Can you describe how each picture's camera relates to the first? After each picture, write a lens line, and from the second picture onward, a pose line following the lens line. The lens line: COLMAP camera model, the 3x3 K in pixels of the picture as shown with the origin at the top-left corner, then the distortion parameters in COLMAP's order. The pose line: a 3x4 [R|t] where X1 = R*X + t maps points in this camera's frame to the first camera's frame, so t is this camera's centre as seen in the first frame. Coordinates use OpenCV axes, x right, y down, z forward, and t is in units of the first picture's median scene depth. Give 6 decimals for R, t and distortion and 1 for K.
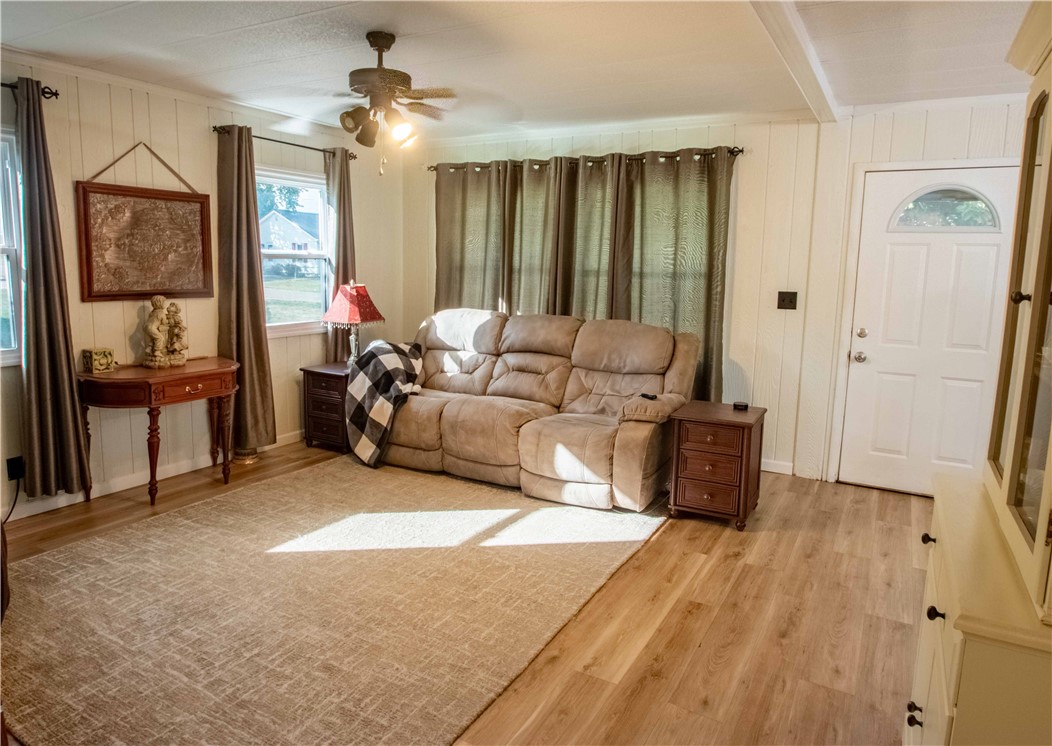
lens RADIAL K [[678.6, 0, 525.5], [0, 678.6, 369.8], [0, 0, 1]] dist [-0.002206, 0.000498]
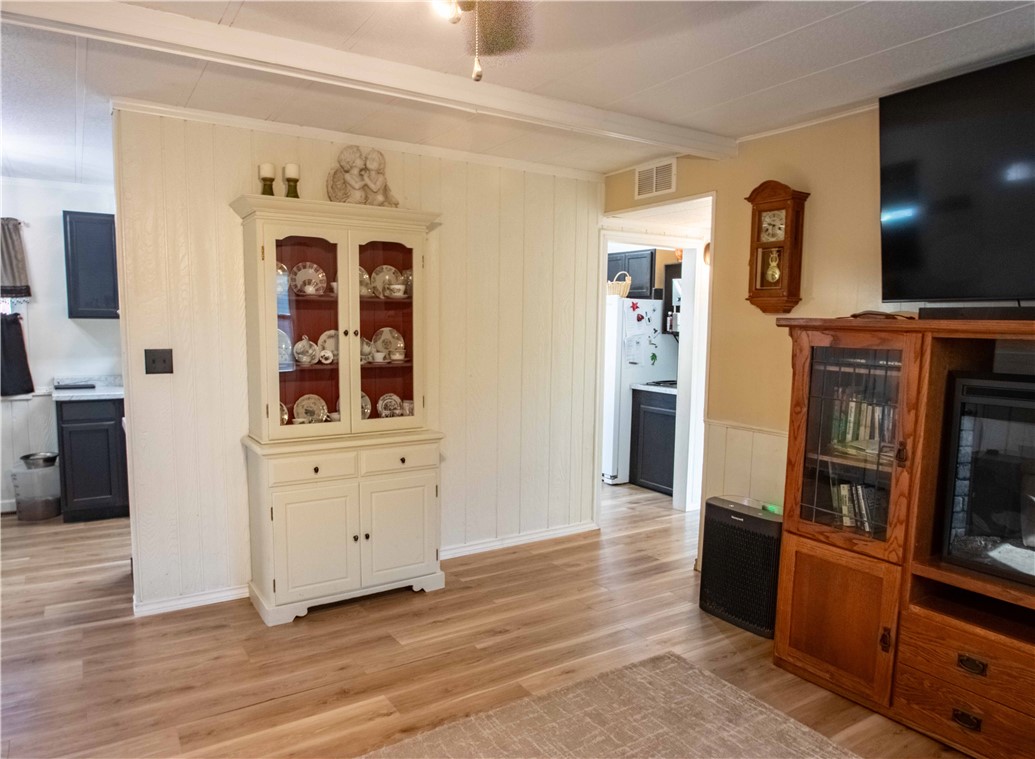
lens RADIAL K [[676.2, 0, 489.4], [0, 676.2, 397.8], [0, 0, 1]] dist [-0.020111, -0.000766]
pose [[-0.868959, -0.084525, 0.487612, -0.331449], [0.050346, 0.965095, 0.257014, -0.185320], [-0.492316, 0.247884, -0.834373, 1.097819]]
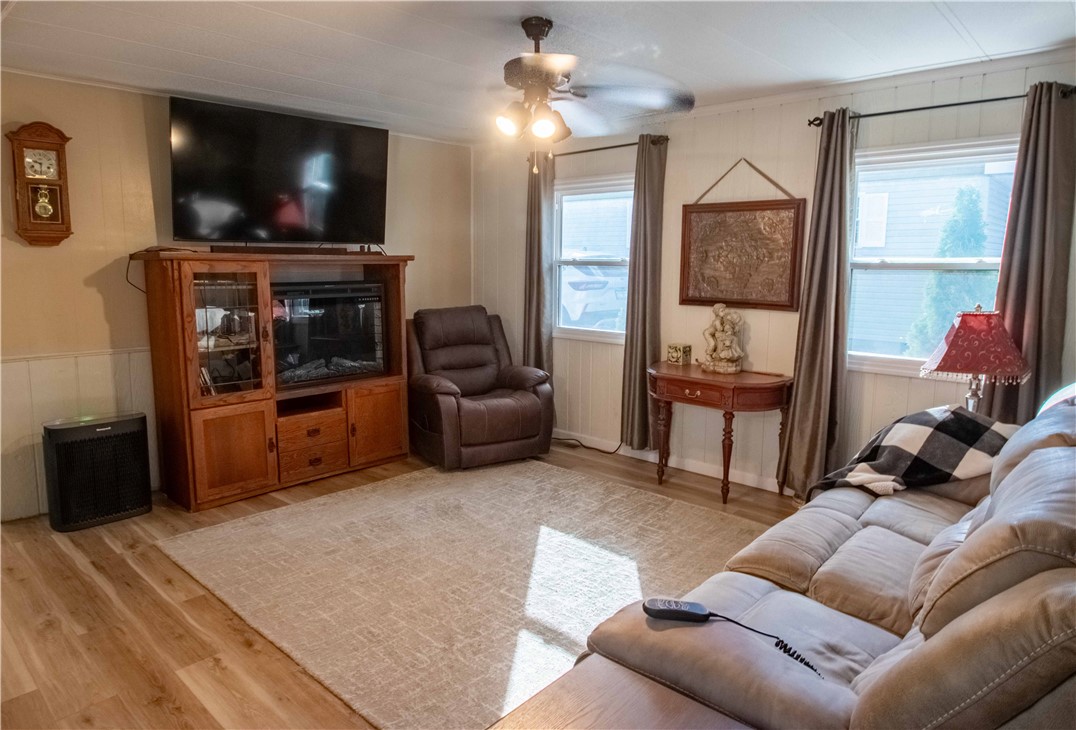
lens RADIAL K [[672.1, 0, 536.9], [0, 672.1, 362.0], [0, 0, 1]] dist [-0.019060, -0.001237]
pose [[-0.237028, 0.118428, -0.964258, 0.582452], [-0.167268, 0.972745, 0.160587, -0.152461], [0.956995, 0.199353, -0.210759, 1.043071]]
